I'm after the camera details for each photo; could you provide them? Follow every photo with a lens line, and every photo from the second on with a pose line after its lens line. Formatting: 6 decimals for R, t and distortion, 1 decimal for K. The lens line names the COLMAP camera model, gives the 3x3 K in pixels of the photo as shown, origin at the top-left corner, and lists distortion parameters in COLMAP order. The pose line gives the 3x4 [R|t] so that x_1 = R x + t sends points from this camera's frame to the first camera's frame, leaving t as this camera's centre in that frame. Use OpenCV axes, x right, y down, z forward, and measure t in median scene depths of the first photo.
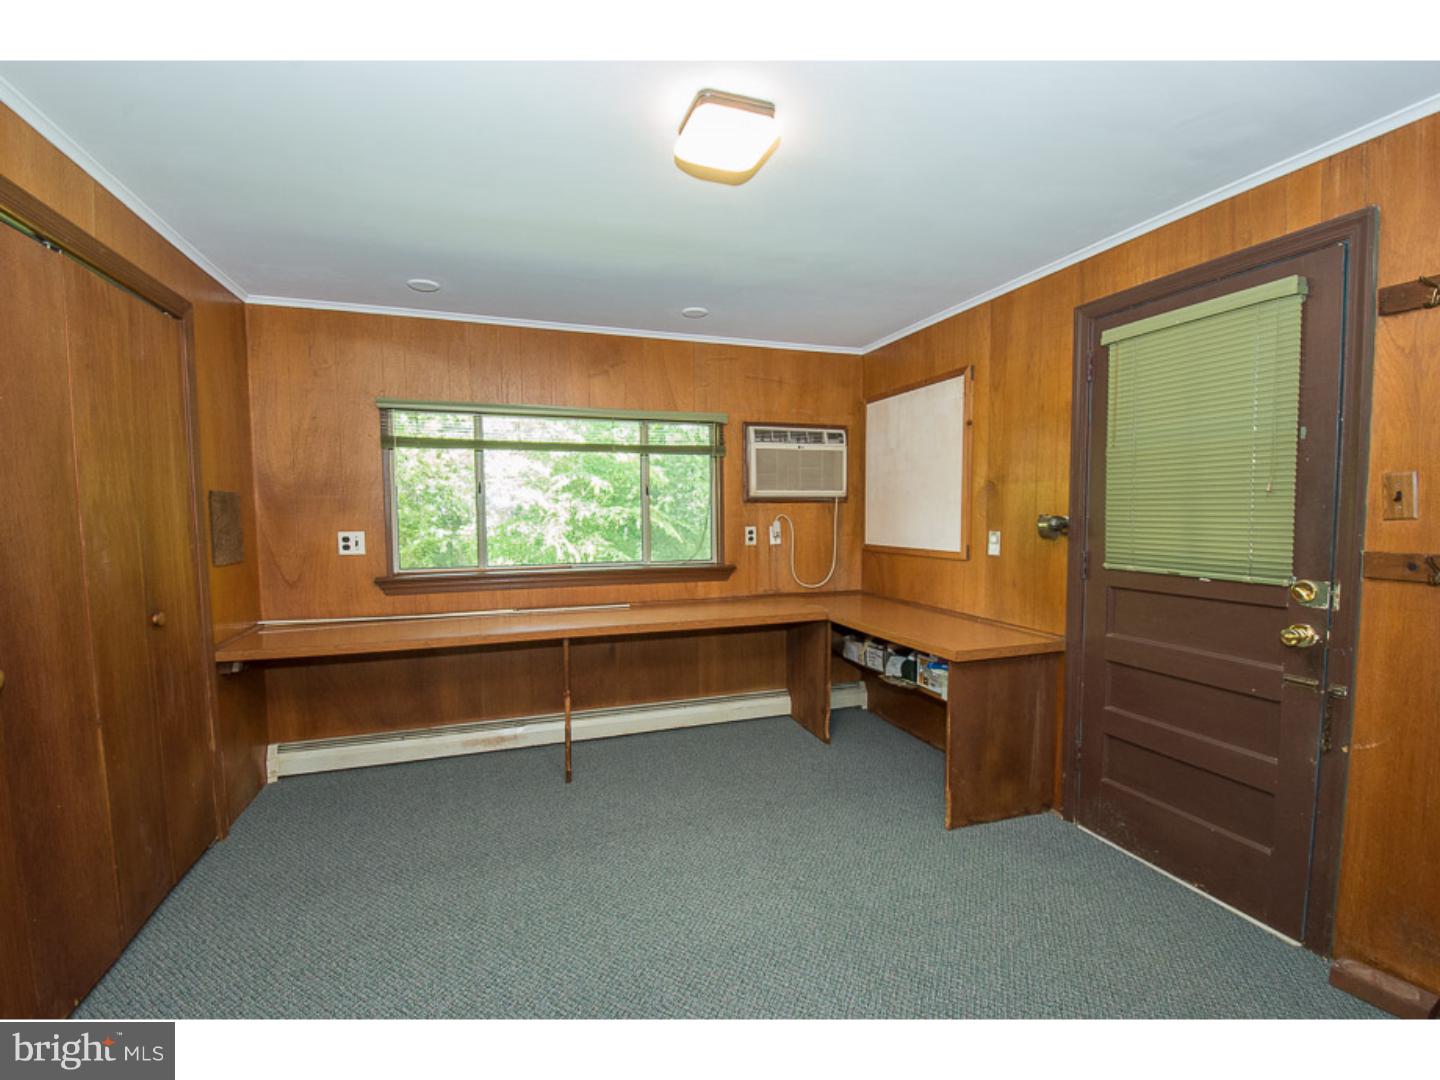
lens RADIAL K [[630.6, 0, 719.1], [0, 630.6, 550.2], [0, 0, 1]] dist [-0.004440, -0.000343]
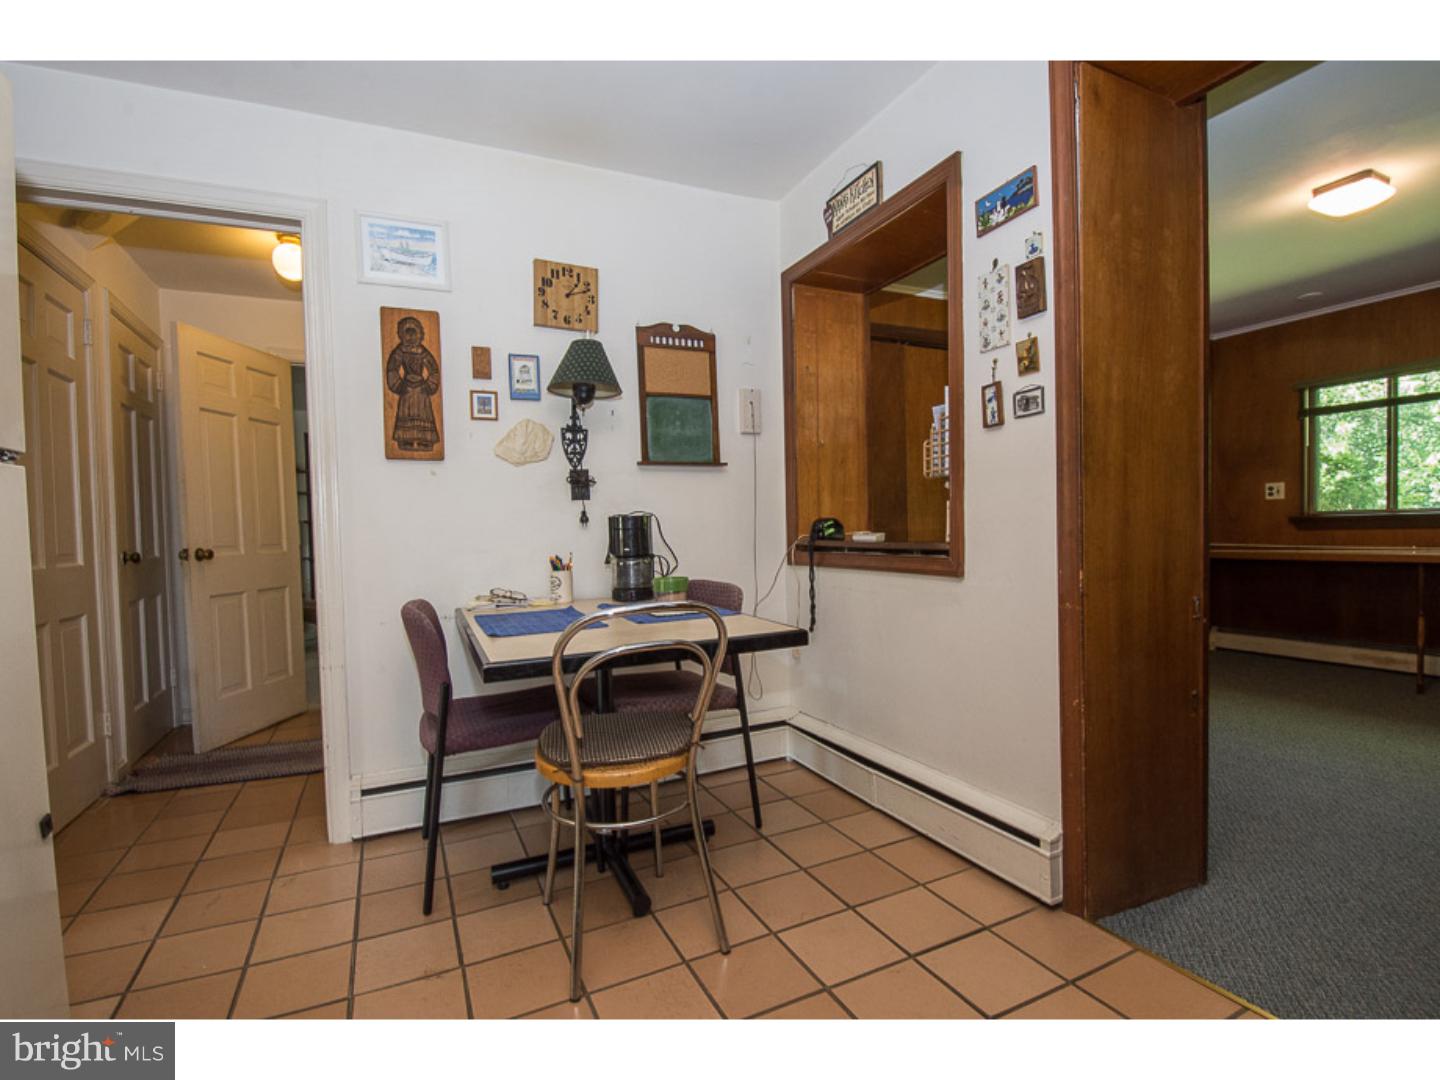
lens RADIAL K [[685.7, 0, 717.1], [0, 685.7, 542.5], [0, 0, 1]] dist [0.000845, 0.000081]
pose [[0.097249, 0.036461, -0.994592, 0.784176], [-0.037089, 0.998767, 0.032988, 0.095685], [0.994569, 0.033680, 0.098481, -0.349337]]
